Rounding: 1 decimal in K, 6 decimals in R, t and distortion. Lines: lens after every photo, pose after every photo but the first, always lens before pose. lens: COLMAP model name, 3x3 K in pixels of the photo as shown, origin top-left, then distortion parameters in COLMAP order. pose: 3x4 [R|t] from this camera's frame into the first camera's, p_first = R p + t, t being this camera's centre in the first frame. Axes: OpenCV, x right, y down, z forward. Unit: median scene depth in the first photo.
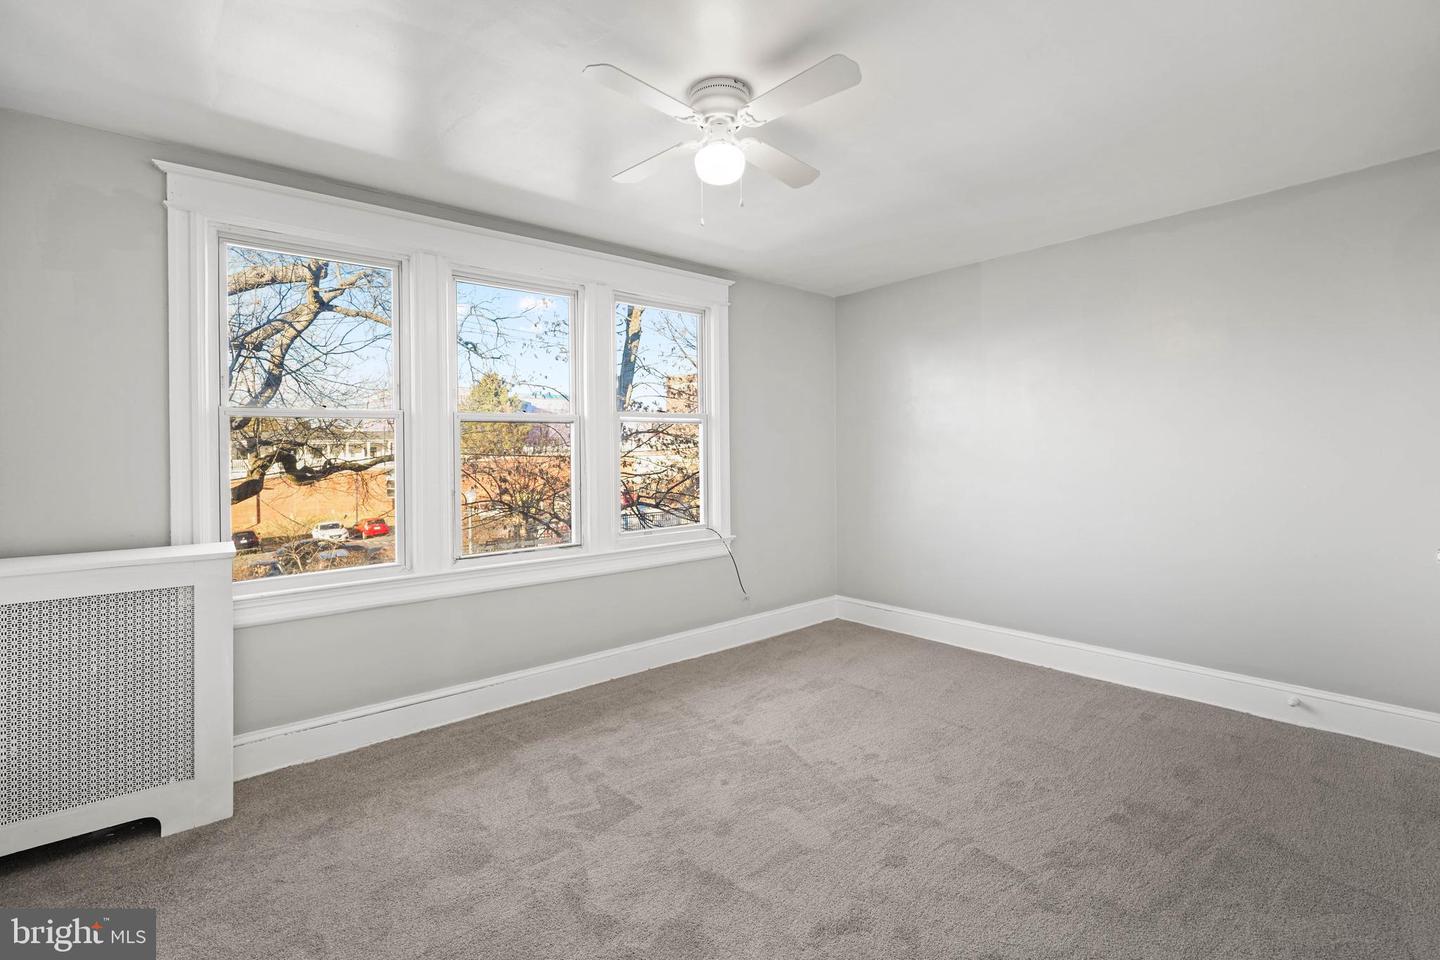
lens RADIAL K [[688.7, 0, 720.0], [0, 688.7, 445.0], [0, 0, 1]] dist [-0.002242, -0.000141]
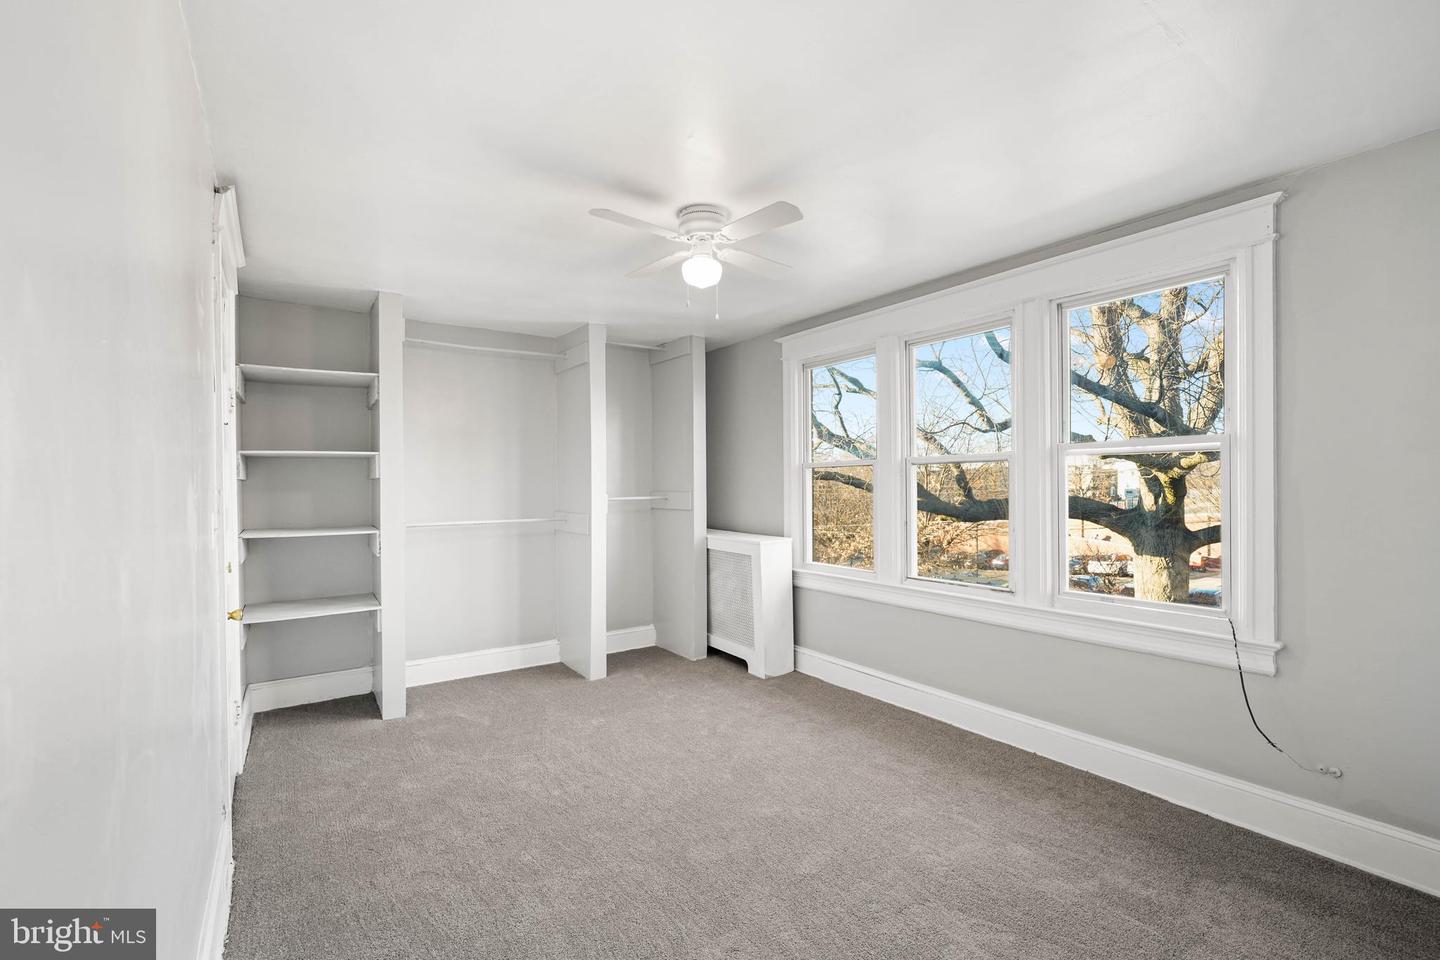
lens RADIAL K [[642.4, 0, 716.4], [0, 642.4, 491.4], [0, 0, 1]] dist [-0.005509, 0.000128]
pose [[-0.124552, 0.018488, -0.992041, 0.774136], [0.010071, 0.999798, 0.017368, -0.009987], [0.992162, -0.007828, -0.124713, 0.789897]]
